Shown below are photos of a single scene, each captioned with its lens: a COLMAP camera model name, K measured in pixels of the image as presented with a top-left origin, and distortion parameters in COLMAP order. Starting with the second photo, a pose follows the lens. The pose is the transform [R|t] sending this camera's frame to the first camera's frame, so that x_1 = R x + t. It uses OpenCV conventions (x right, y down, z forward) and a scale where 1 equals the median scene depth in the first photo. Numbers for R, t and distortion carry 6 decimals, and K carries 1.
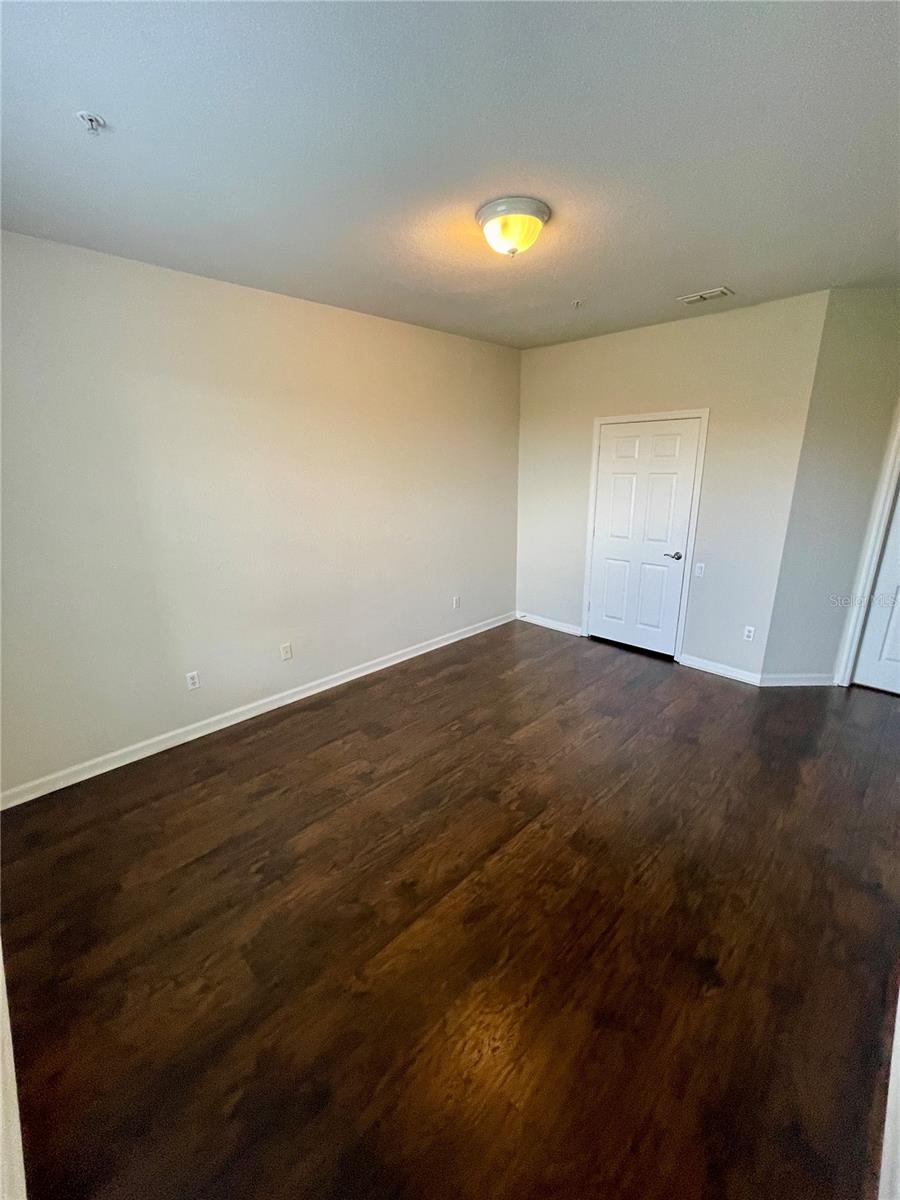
lens RADIAL K [[483.1, 0, 452.2], [0, 483.1, 599.3], [0, 0, 1]] dist [-0.009015, 0.005080]
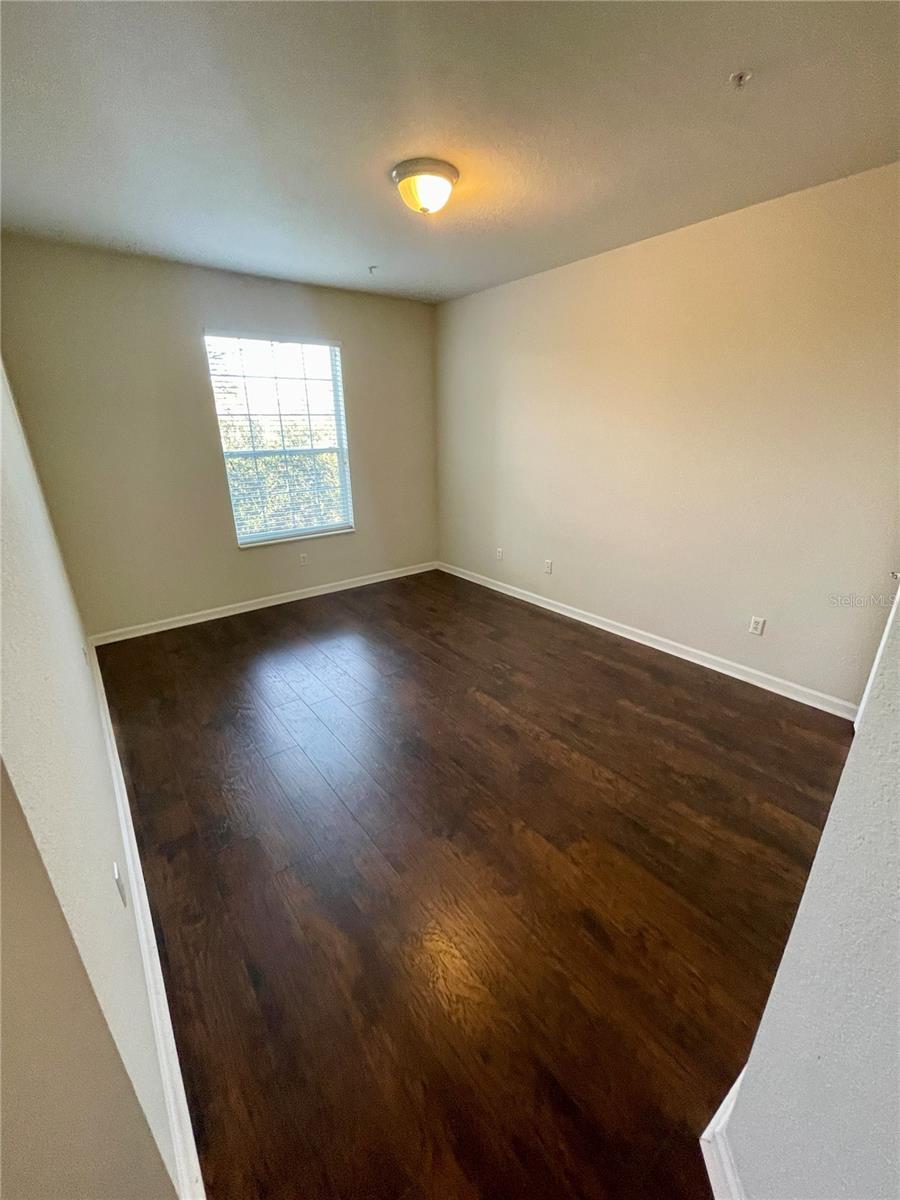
lens RADIAL K [[483.1, 0, 452.2], [0, 483.1, 599.3], [0, 0, 1]] dist [-0.009015, 0.005080]
pose [[-0.102580, 0.365090, -0.925303, 0.844729], [-0.268638, 0.885479, 0.379158, -0.217382], [0.957764, 0.287465, 0.007245, 0.750104]]
